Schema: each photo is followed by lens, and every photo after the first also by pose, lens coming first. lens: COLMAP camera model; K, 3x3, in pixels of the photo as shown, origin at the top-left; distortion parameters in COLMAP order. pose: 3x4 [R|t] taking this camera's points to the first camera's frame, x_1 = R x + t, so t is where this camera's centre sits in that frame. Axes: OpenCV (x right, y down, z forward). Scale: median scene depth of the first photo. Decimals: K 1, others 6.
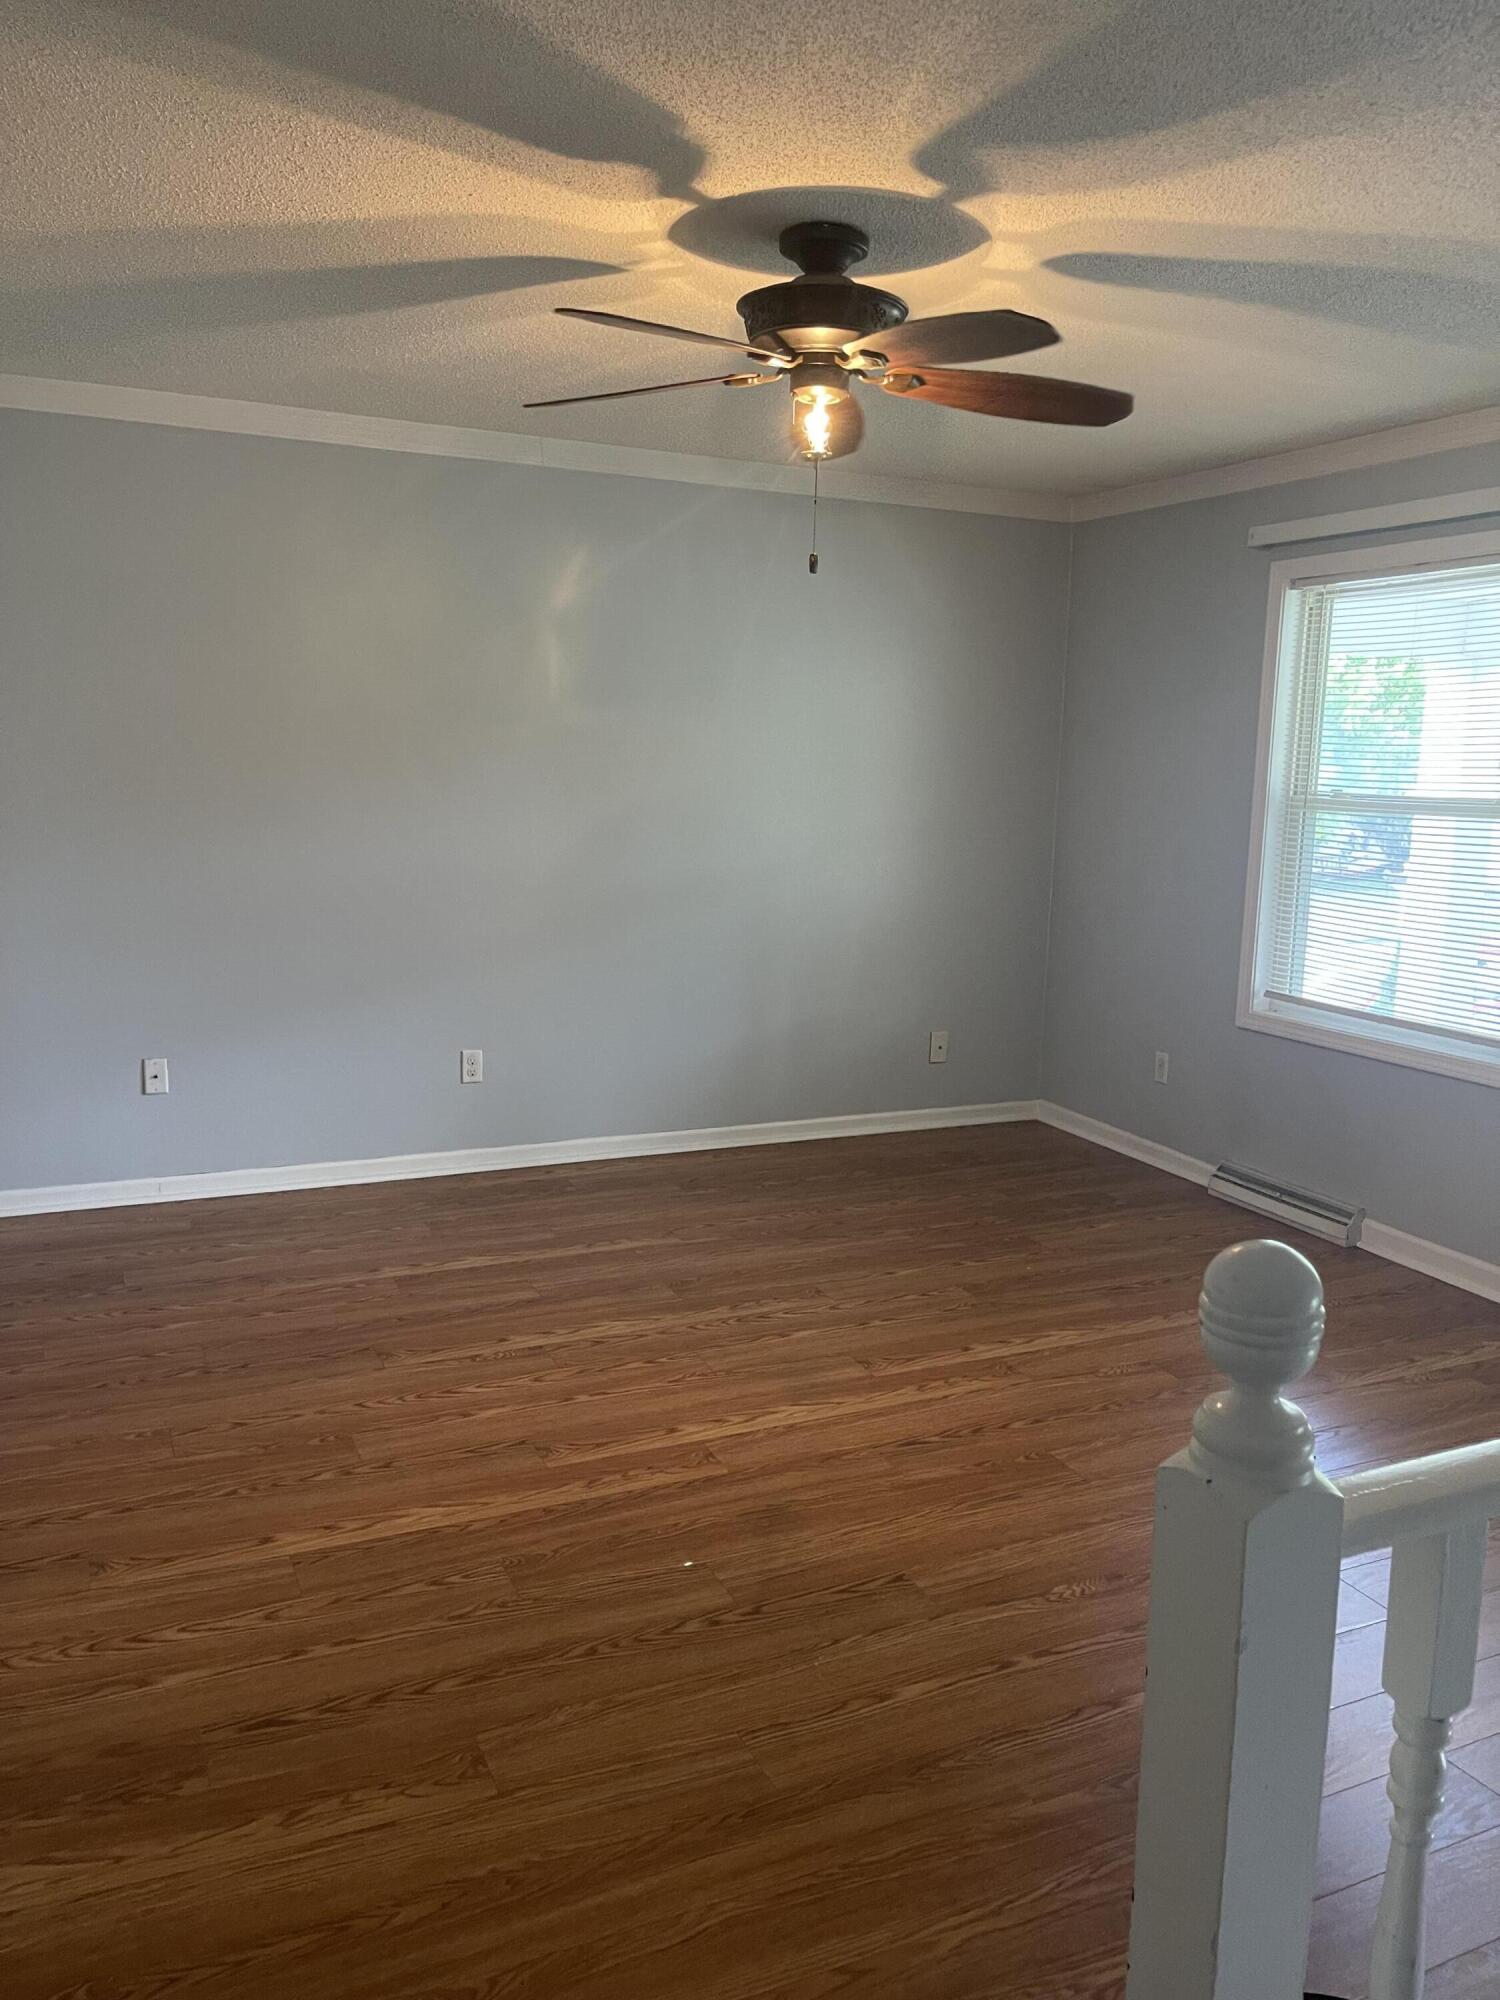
lens RADIAL K [[1509.1, 0, 753.0], [0, 1509.1, 996.6], [0, 0, 1]] dist [0.036406, -0.050819]
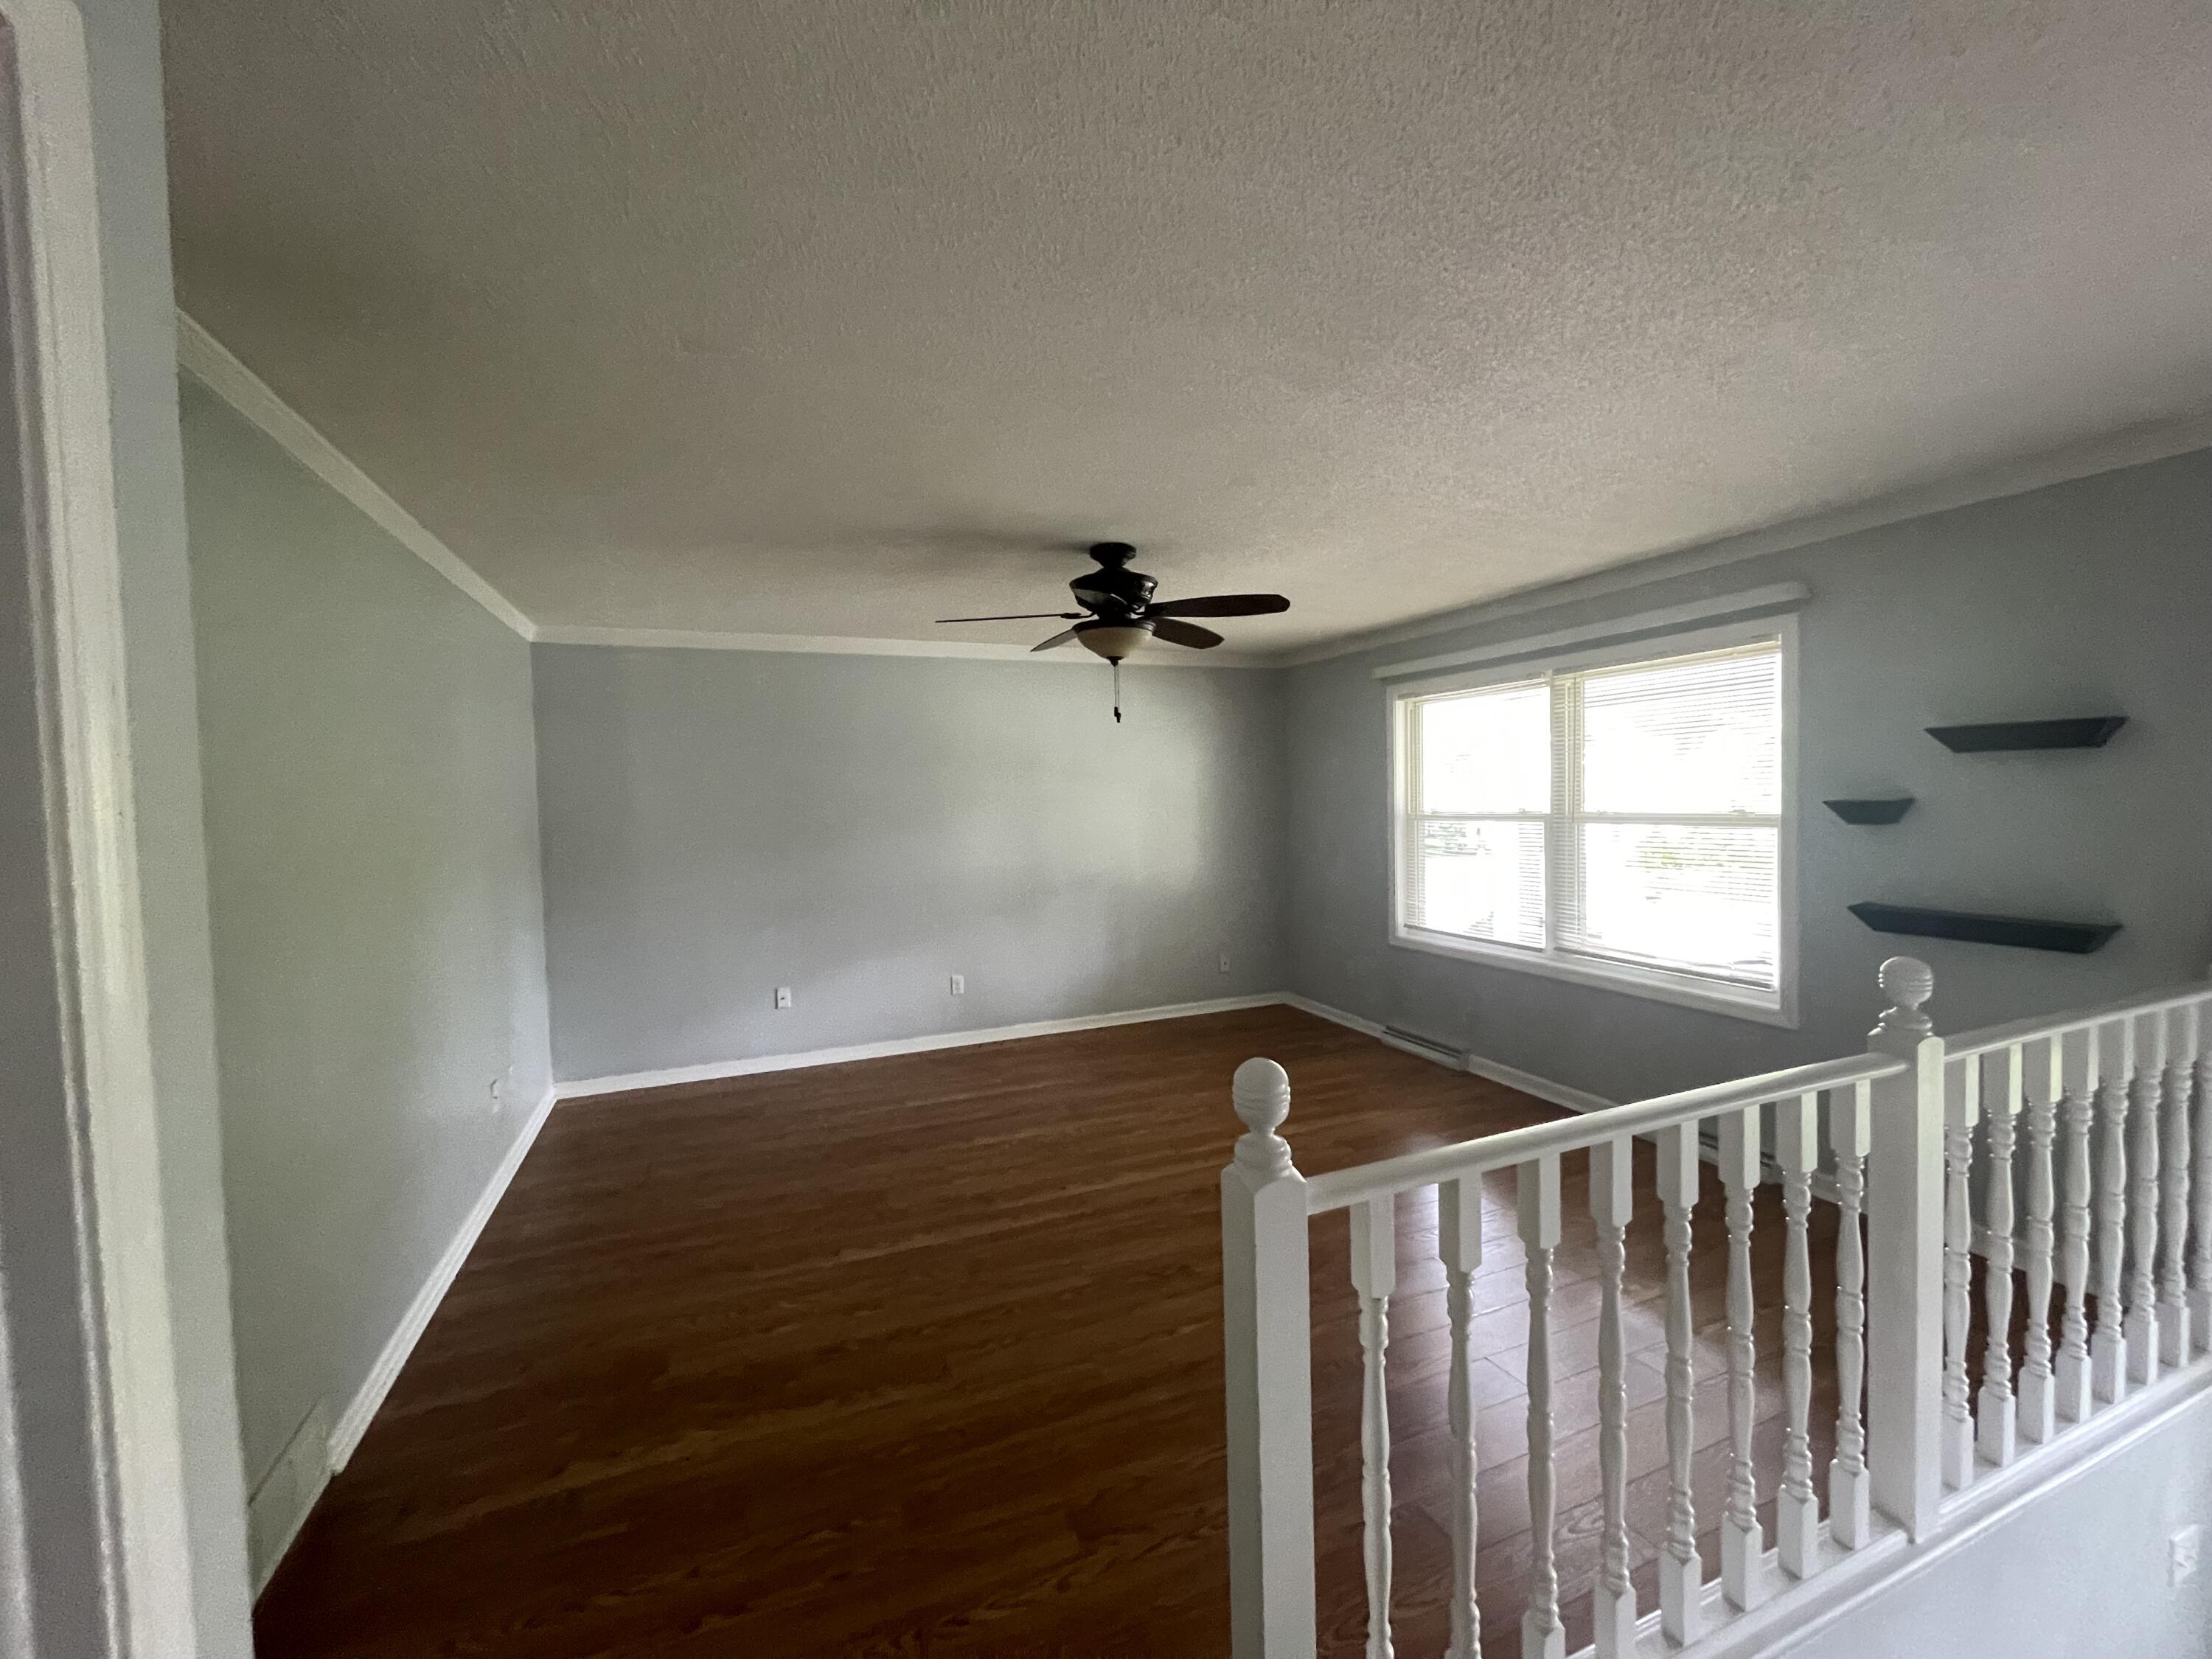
lens RADIAL K [[894.9, 0, 1094.8], [0, 894.9, 837.0], [0, 0, 1]] dist [0.002548, 0.001438]
pose [[0.997594, -0.048005, -0.050025, 0.059261], [0.042189, 0.992874, -0.111455, -0.005538], [0.055019, 0.109076, 0.992510, -0.094689]]
